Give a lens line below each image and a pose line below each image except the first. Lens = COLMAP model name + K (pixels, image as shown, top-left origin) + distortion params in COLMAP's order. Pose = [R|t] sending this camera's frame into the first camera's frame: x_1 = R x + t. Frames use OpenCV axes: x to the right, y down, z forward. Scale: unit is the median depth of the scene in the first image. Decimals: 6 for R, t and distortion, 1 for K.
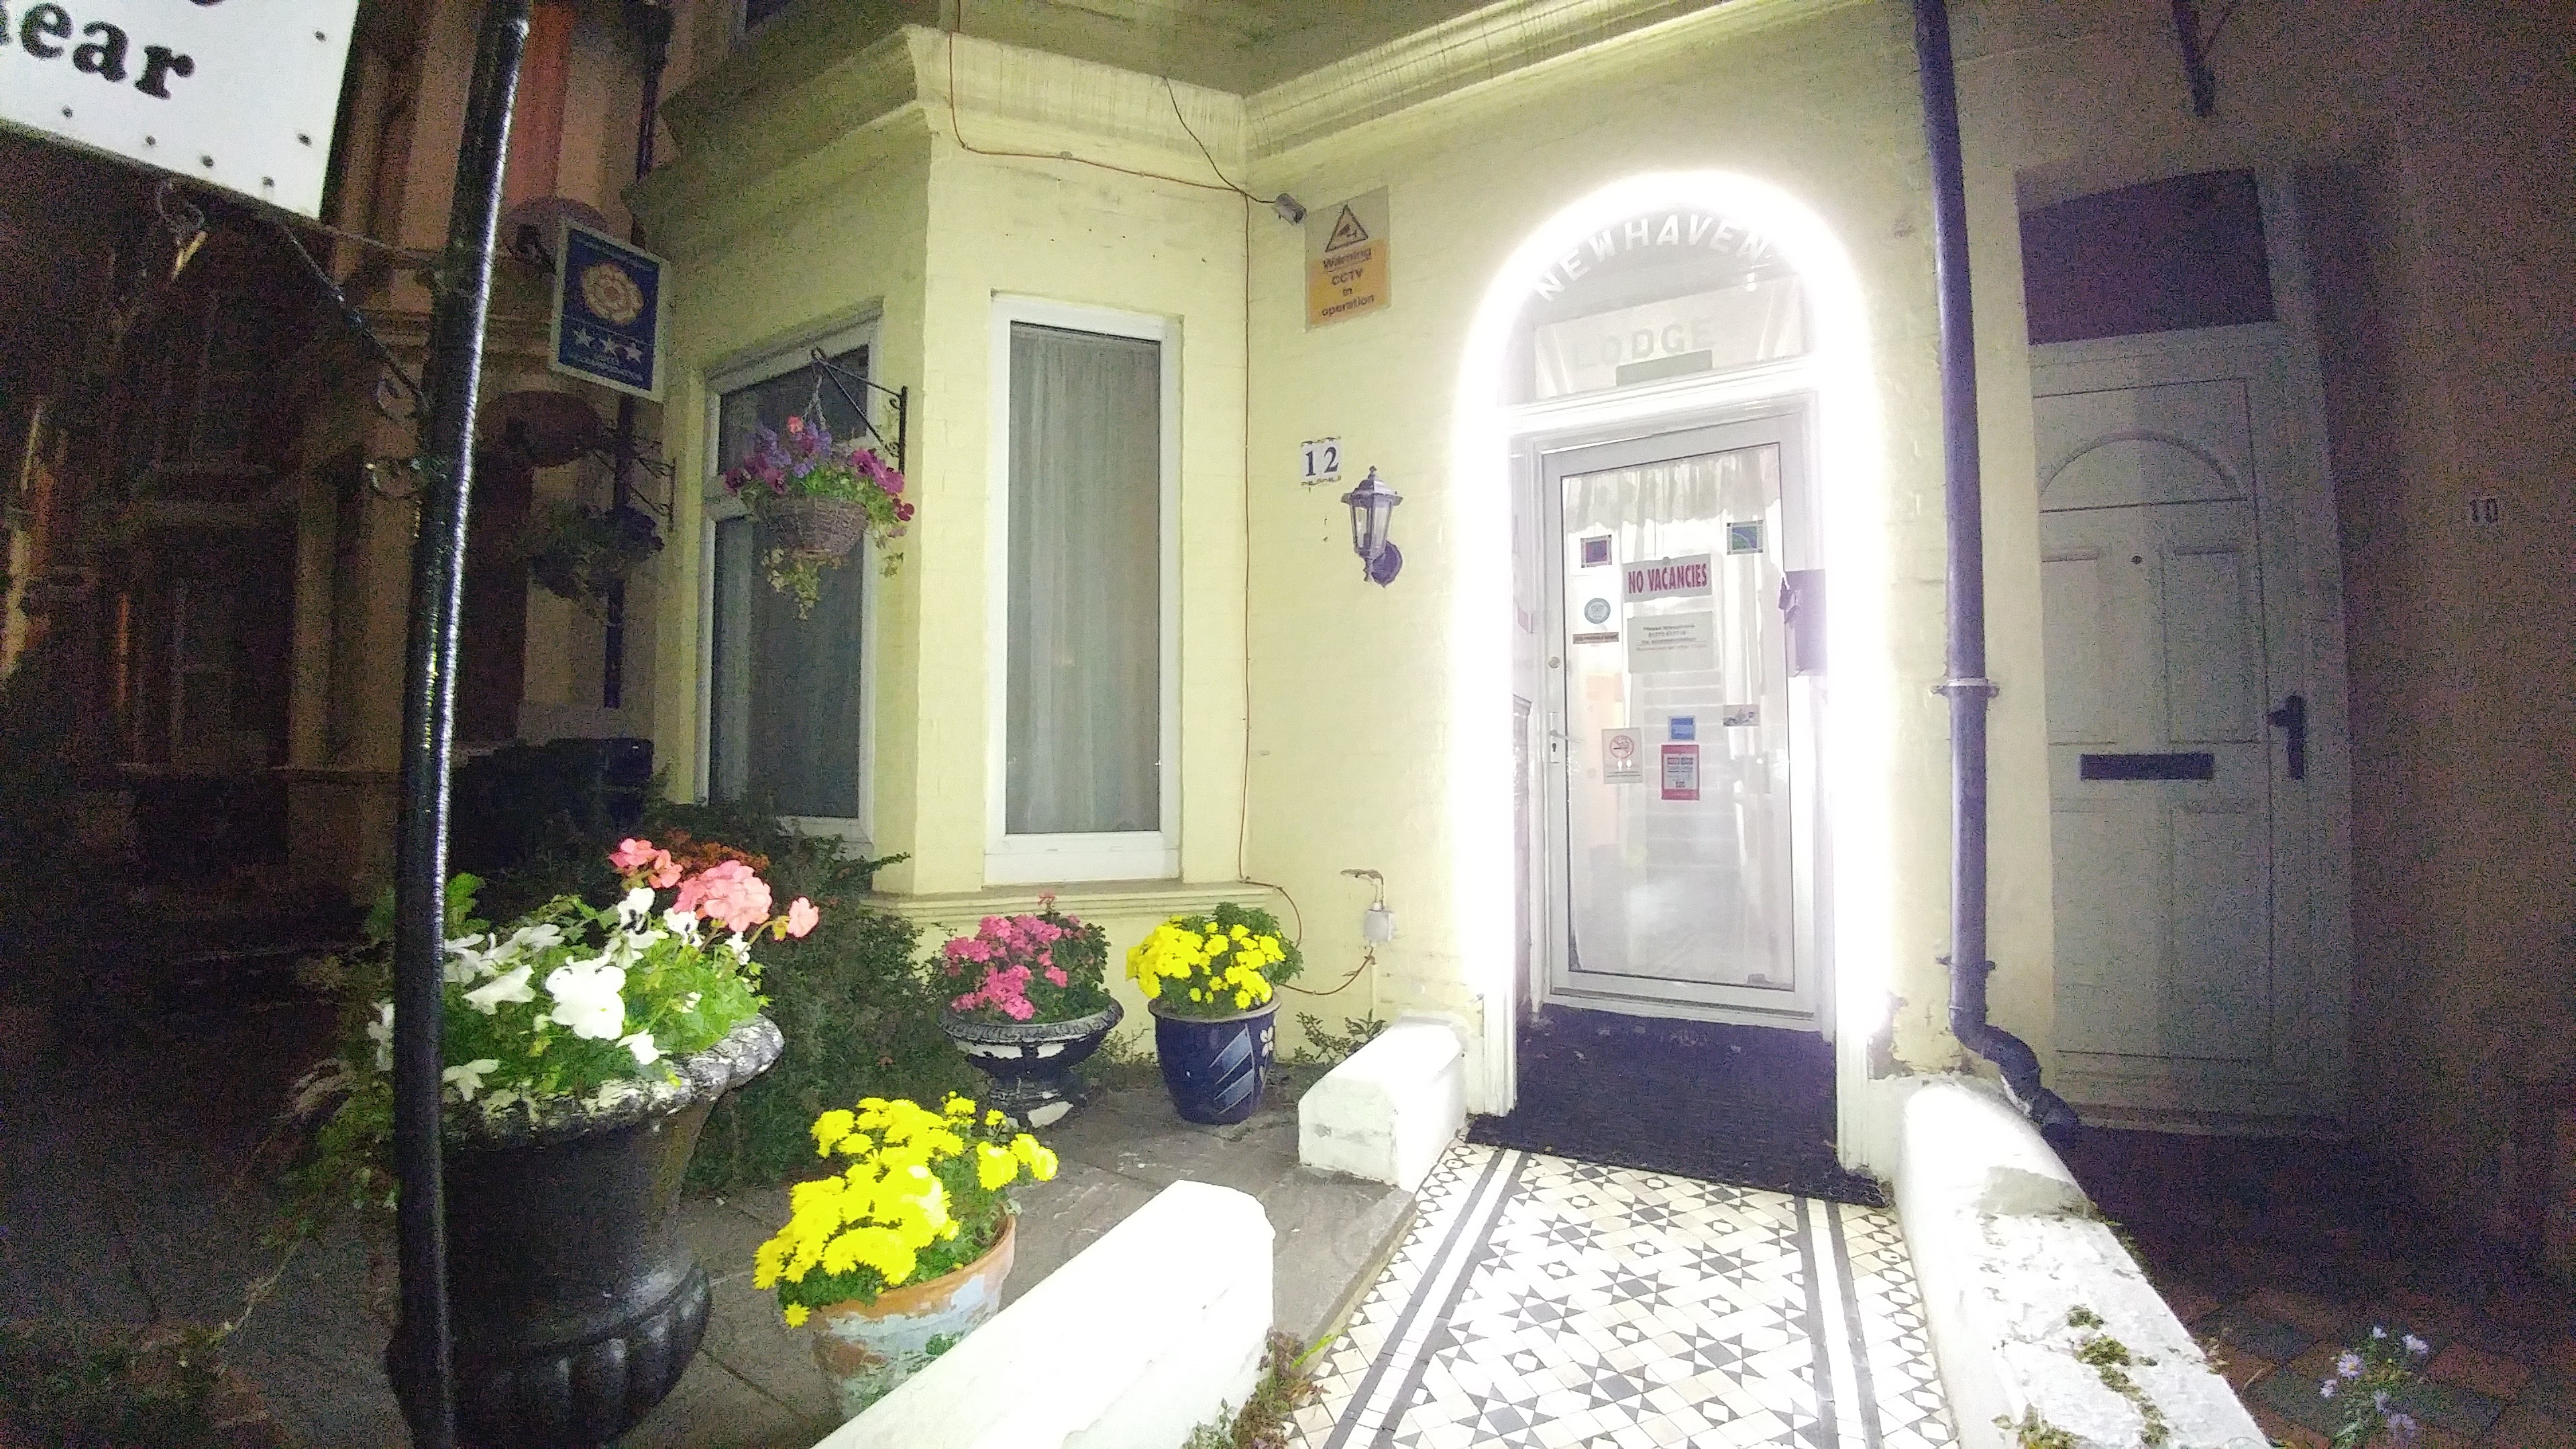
lens RADIAL K [[922.1, 0, 1292.5], [0, 922.1, 732.9], [0, 0, 1]] dist [-0.027603, -0.013322]
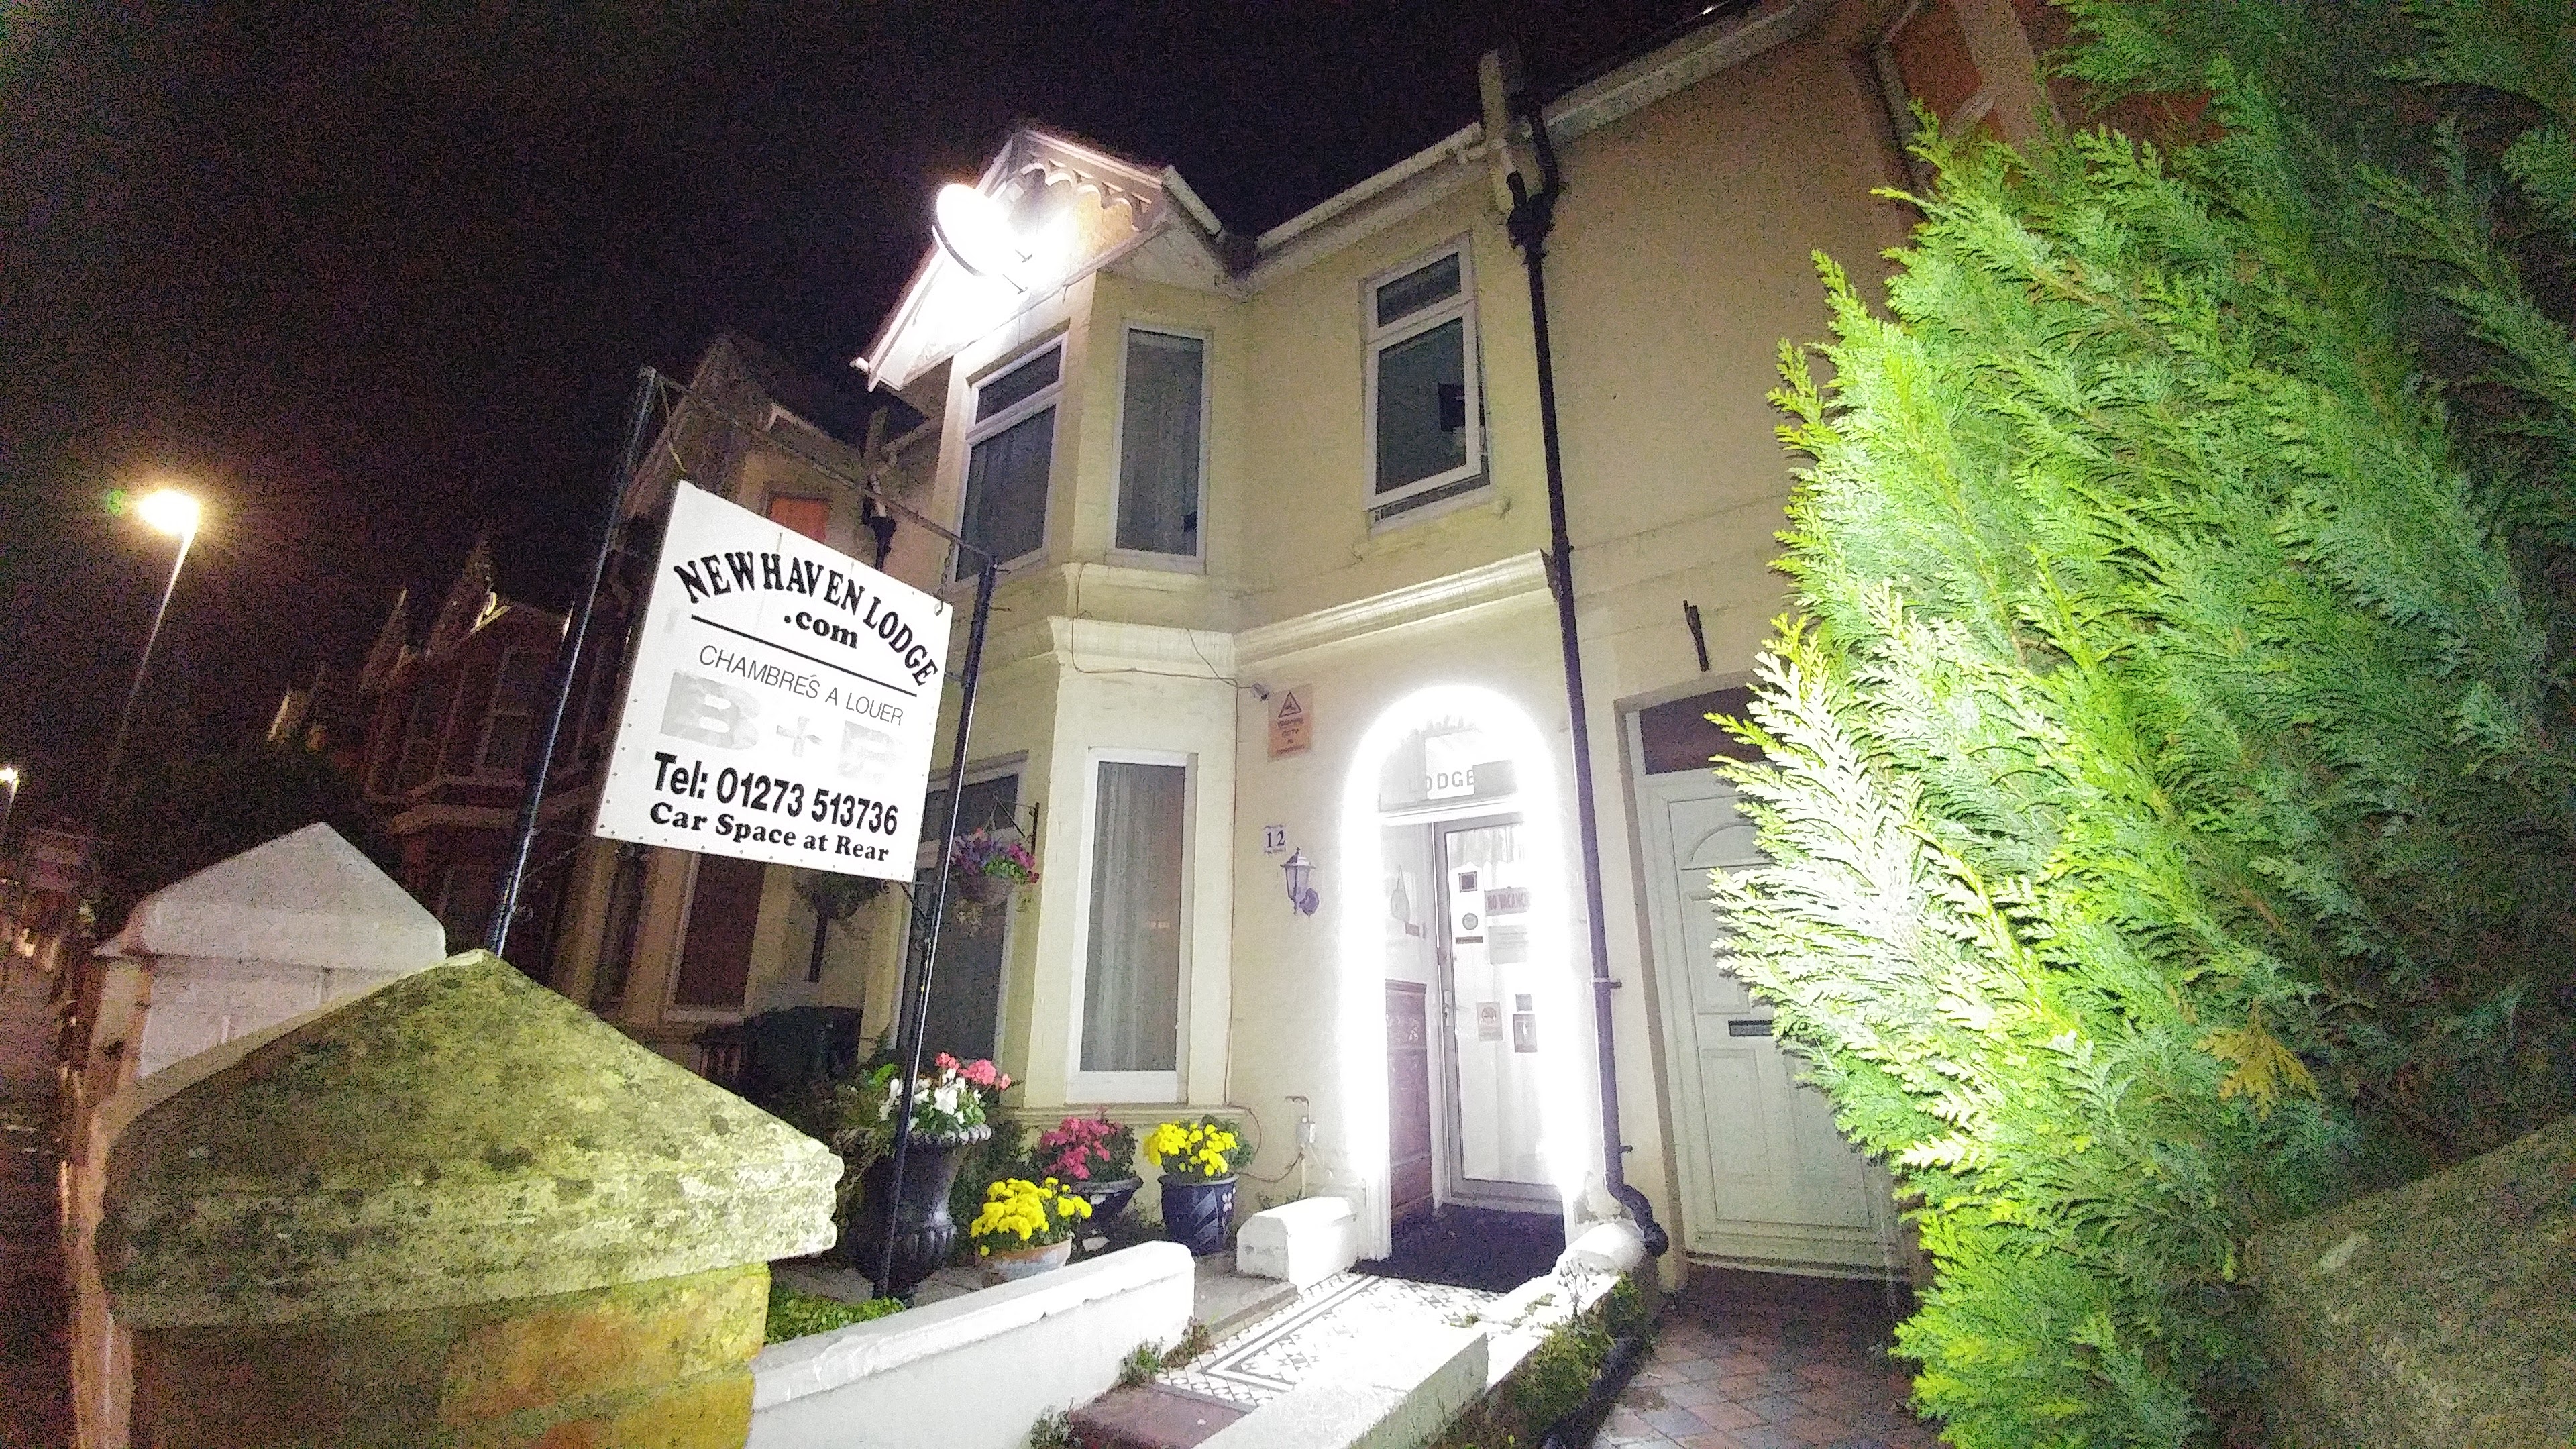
lens RADIAL K [[922.1, 0, 1292.5], [0, 922.1, 732.9], [0, 0, 1]] dist [-0.027603, -0.013322]
pose [[0.995701, -0.026141, -0.088859, 0.243212], [0.000871, 0.961947, -0.273234, -0.023594], [0.092620, 0.271982, 0.957835, -0.745536]]
